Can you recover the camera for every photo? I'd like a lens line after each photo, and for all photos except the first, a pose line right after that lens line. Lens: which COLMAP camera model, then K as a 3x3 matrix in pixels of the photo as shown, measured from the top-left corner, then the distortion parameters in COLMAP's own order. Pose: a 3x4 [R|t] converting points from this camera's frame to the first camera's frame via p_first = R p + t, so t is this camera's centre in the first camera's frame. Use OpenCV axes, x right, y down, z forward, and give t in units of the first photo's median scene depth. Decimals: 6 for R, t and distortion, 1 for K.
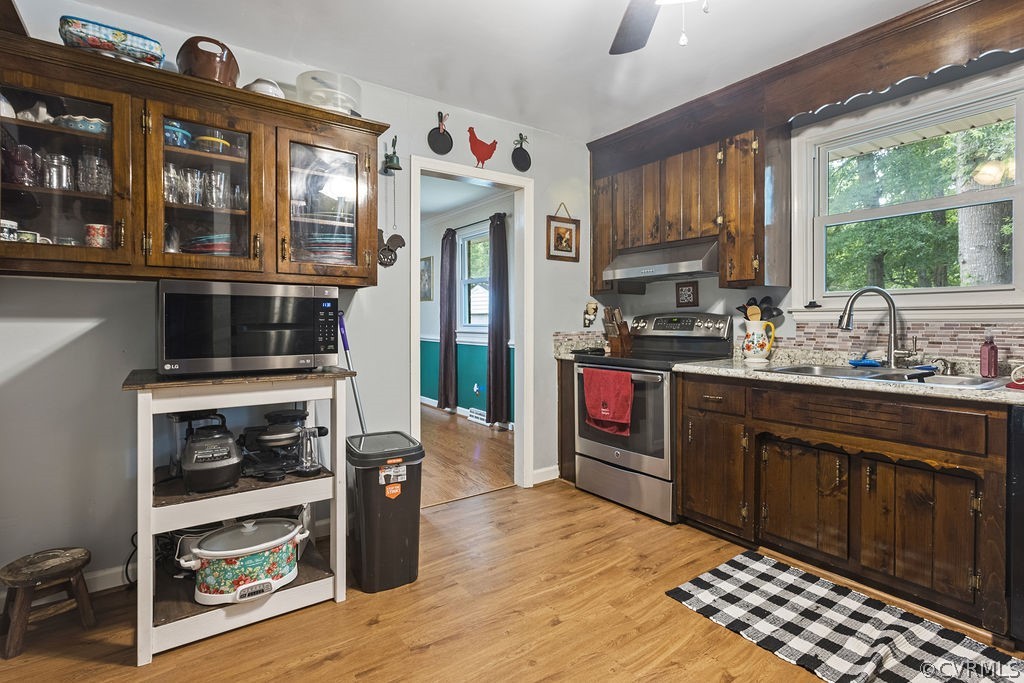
lens RADIAL K [[497.9, 0, 503.9], [0, 497.9, 324.8], [0, 0, 1]] dist [0.003195, 0.000770]
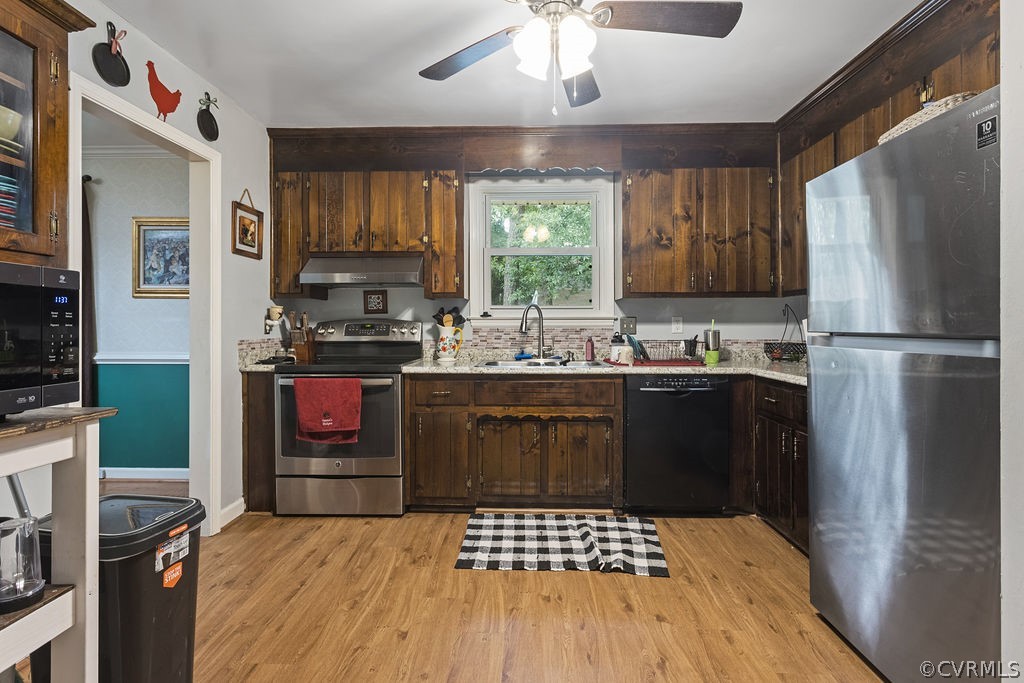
lens RADIAL K [[497.9, 0, 507.3], [0, 497.9, 323.8], [0, 0, 1]] dist [0.003195, 0.000770]
pose [[0.597029, 0.004423, 0.802207, -0.399586], [0.006288, 0.999928, -0.010193, -0.001859], [-0.802195, 0.011130, 0.596959, 0.174372]]
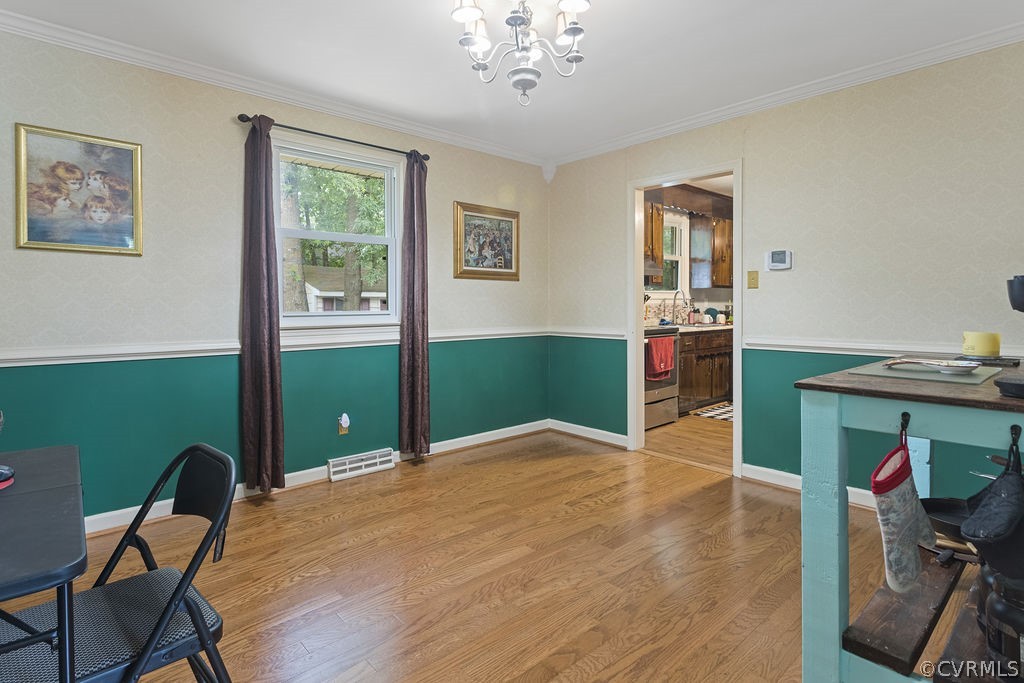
lens RADIAL K [[497.9, 0, 495.7], [0, 497.9, 313.6], [0, 0, 1]] dist [0.003195, 0.000770]
pose [[-0.096180, -0.015519, 0.995243, -1.359654], [0.014583, 0.999749, 0.016999, -0.012555], [-0.995257, 0.016148, -0.095929, 1.830588]]
